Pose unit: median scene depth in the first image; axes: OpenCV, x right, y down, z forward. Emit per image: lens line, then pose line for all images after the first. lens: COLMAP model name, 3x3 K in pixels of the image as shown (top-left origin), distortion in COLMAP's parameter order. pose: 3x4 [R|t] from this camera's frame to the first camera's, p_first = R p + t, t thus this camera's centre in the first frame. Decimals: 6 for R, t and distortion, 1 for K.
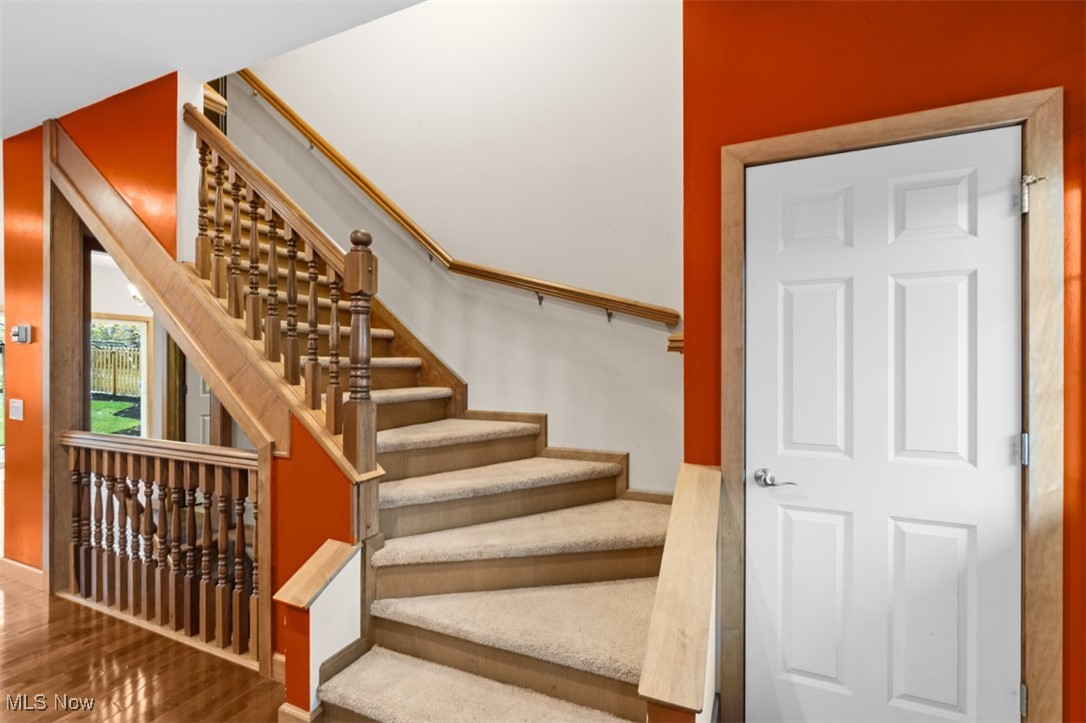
lens RADIAL K [[484.4, 0, 539.9], [0, 484.4, 364.0], [0, 0, 1]] dist [-0.001875, 0.000819]
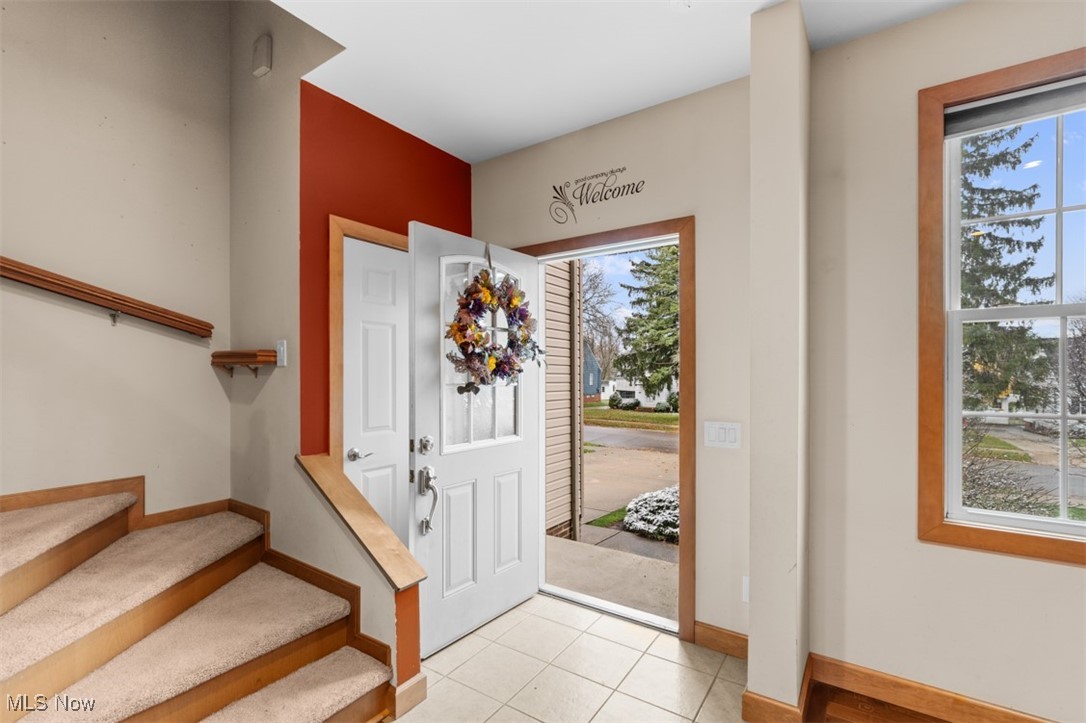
lens RADIAL K [[484.4, 0, 544.2], [0, 484.4, 374.3], [0, 0, 1]] dist [-0.001875, 0.000819]
pose [[0.173763, 0.002243, 0.984785, -0.781226], [0.001939, 0.999995, -0.002620, 0.000129], [-0.984786, 0.002365, 0.173757, 0.168987]]
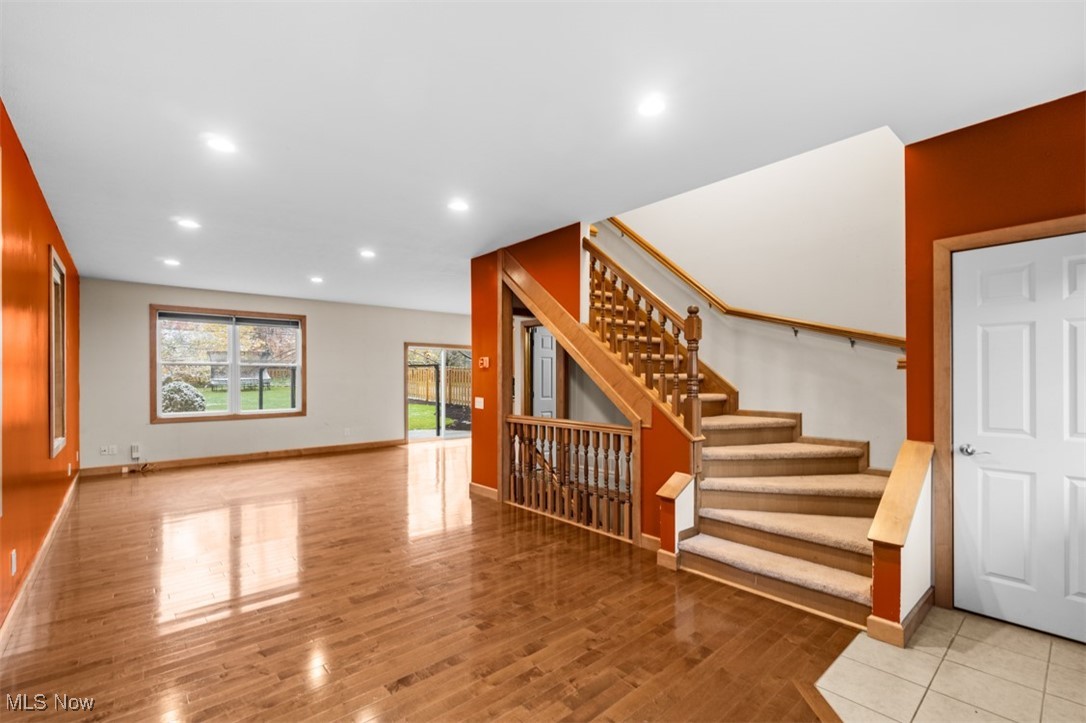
lens RADIAL K [[484.4, 0, 544.3], [0, 484.4, 375.7], [0, 0, 1]] dist [-0.001875, 0.000819]
pose [[0.908524, -0.003480, -0.417817, -0.114620], [0.001310, 0.999984, -0.005480, 0.001652], [0.417830, 0.004432, 0.908515, -0.904884]]
